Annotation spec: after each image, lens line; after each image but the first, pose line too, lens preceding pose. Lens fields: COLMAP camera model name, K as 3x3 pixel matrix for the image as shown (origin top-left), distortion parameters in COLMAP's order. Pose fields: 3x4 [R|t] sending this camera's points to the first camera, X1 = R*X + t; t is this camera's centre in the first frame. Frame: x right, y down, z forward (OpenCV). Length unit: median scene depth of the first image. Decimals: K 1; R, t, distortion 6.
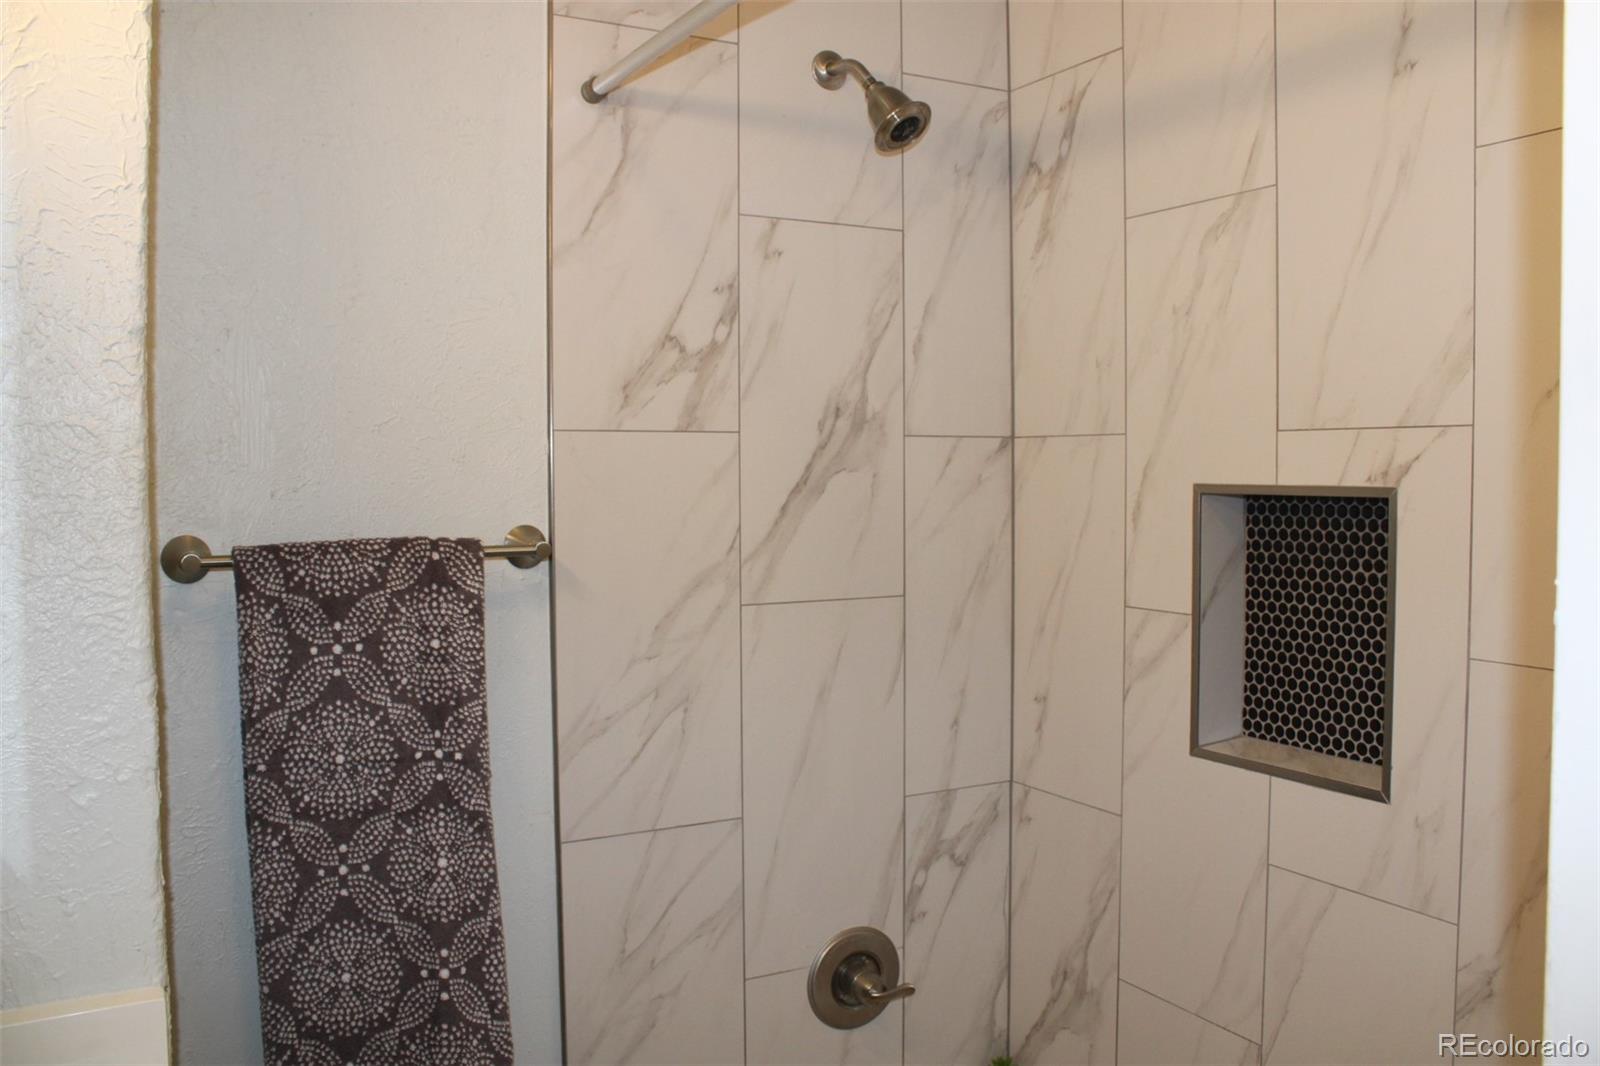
lens RADIAL K [[1339.4, 0, 829.0], [0, 1339.4, 537.5], [0, 0, 1]] dist [-0.159587, 0.125889]
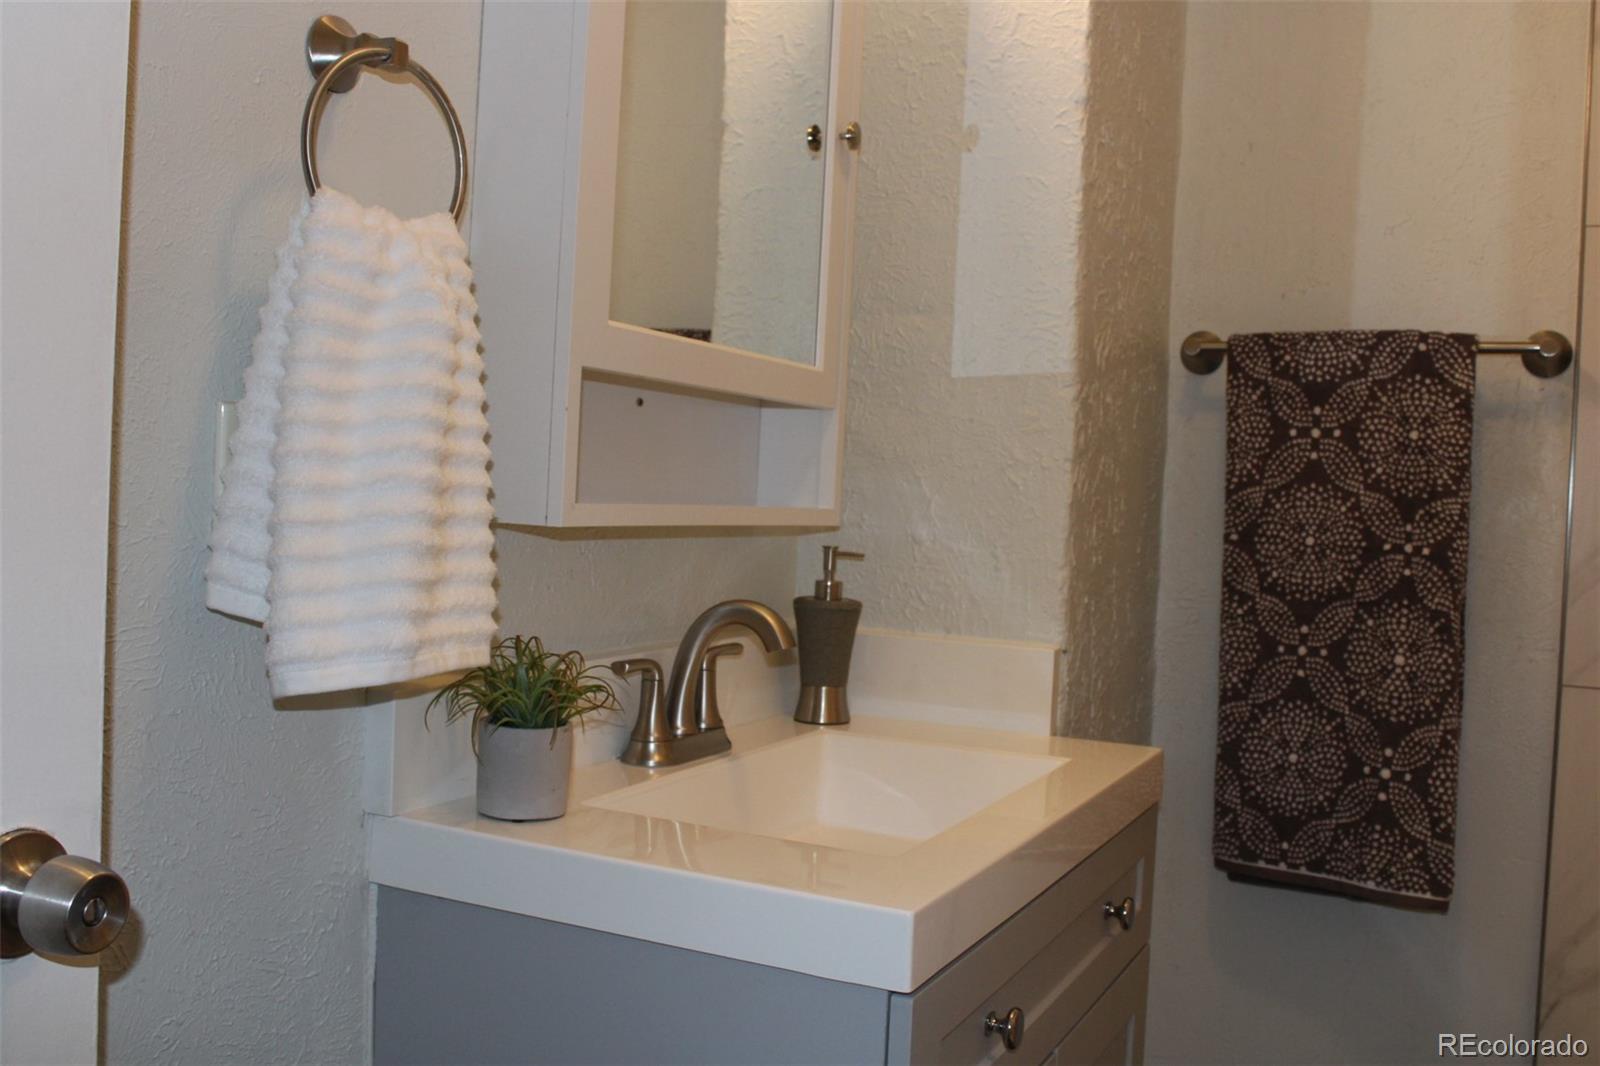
lens RADIAL K [[1542.5, 0, 789.8], [0, 1542.5, 522.7], [0, 0, 1]] dist [-0.085984, 0.000000]
pose [[0.574419, 0.044119, -0.817371, 0.357813], [-0.090045, 0.995892, -0.009526, 0.195170], [0.813593, 0.079072, 0.576032, -0.025565]]
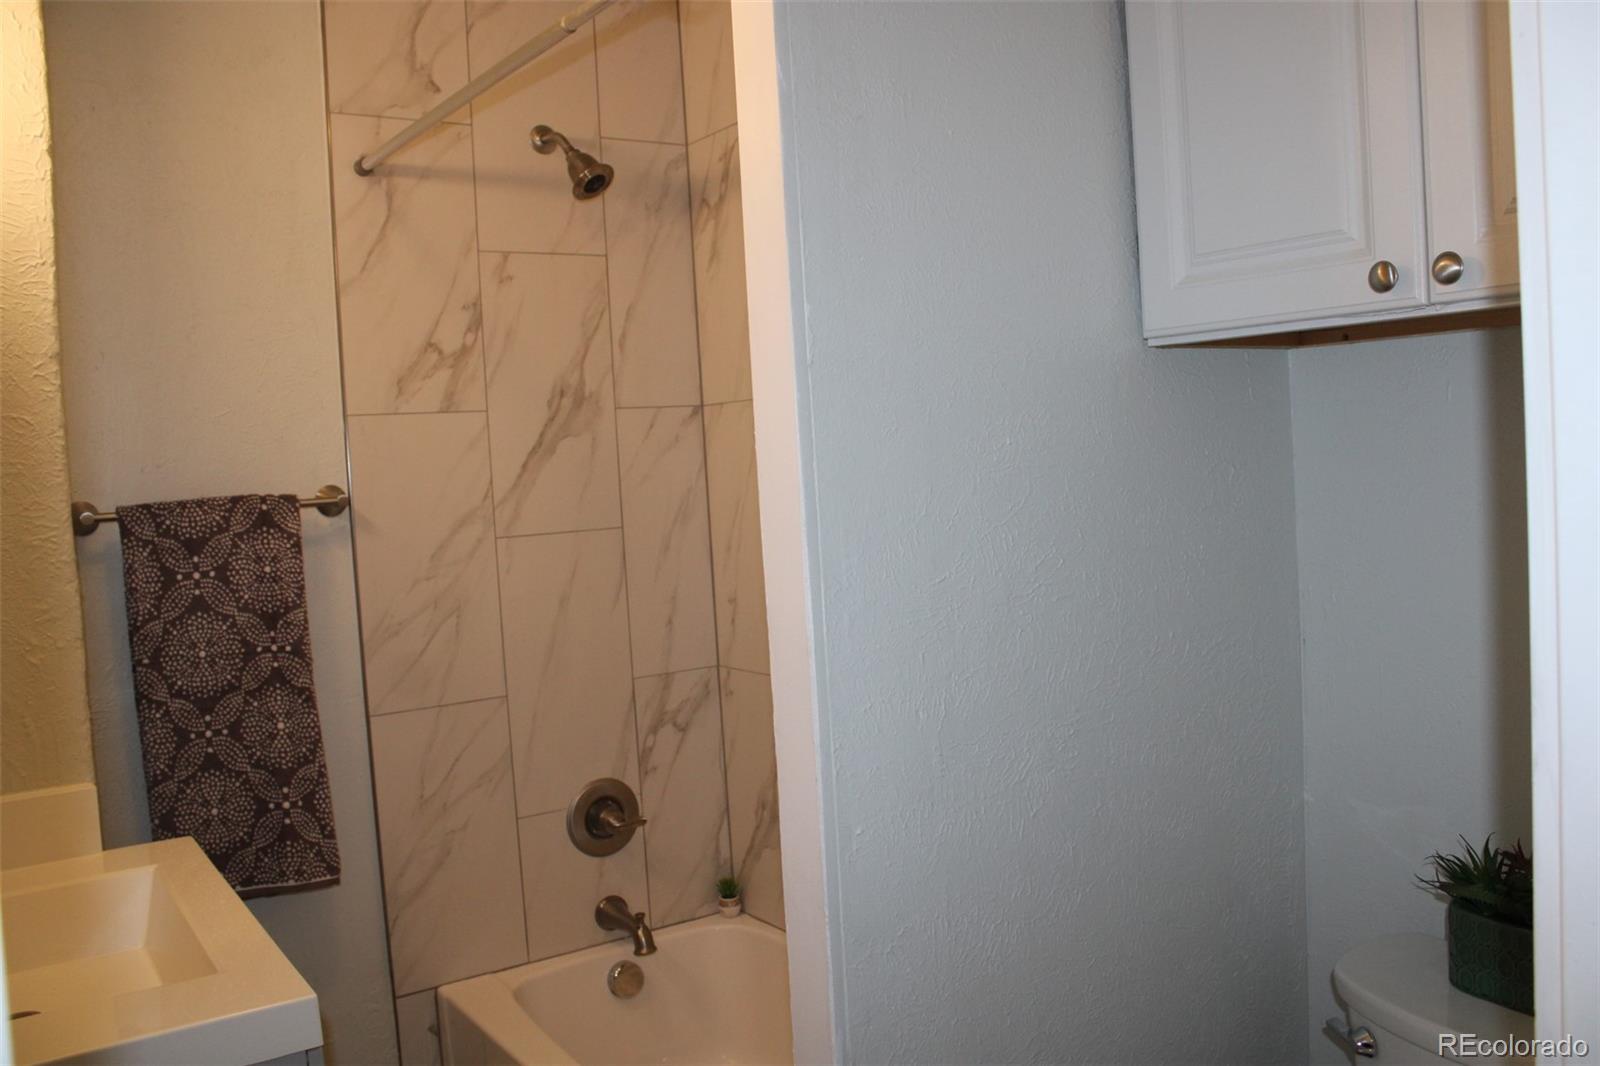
lens RADIAL K [[1339.4, 0, 817.3], [0, 1339.4, 535.6], [0, 0, 1]] dist [-0.159587, 0.125889]
pose [[0.993210, -0.057174, 0.101320, 0.142756], [0.056839, 0.998364, 0.006198, 0.068270], [-0.101508, -0.000397, 0.994835, -0.438016]]
